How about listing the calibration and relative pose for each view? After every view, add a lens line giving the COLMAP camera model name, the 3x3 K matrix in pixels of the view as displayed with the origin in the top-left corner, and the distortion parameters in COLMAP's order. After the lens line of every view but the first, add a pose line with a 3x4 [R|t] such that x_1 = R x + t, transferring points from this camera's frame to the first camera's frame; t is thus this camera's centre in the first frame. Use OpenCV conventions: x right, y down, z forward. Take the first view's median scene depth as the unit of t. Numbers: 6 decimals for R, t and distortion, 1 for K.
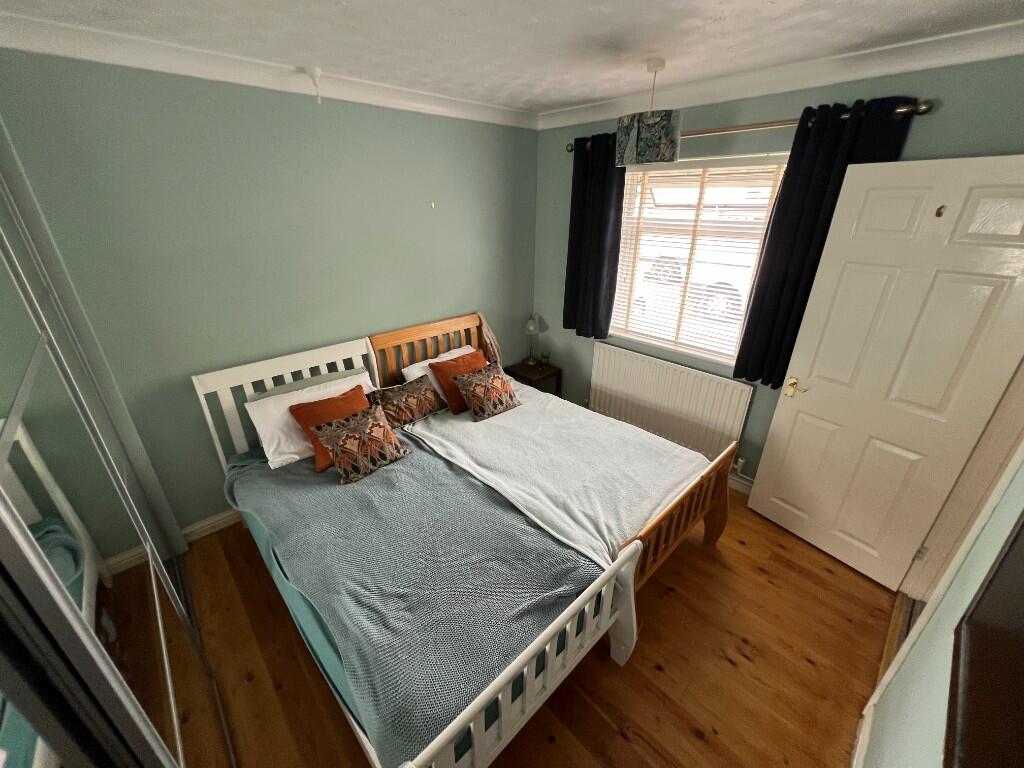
lens RADIAL K [[420.2, 0, 515.3], [0, 420.2, 387.6], [0, 0, 1]] dist [-0.002652, -0.000562]
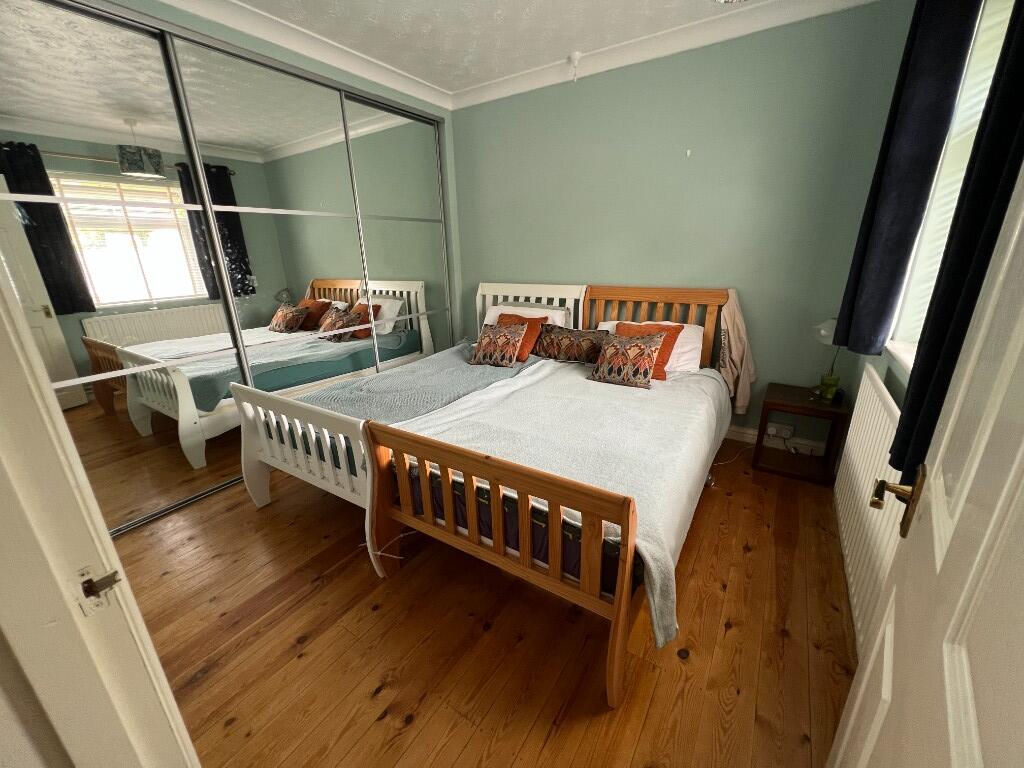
lens RADIAL K [[420.2, 0, 510.3], [0, 420.2, 387.7], [0, 0, 1]] dist [-0.002652, -0.000562]
pose [[0.212576, 0.297607, -0.930721, 0.832898], [-0.377158, 0.903669, 0.202814, -0.027869], [0.901423, 0.307916, 0.304344, 0.645838]]
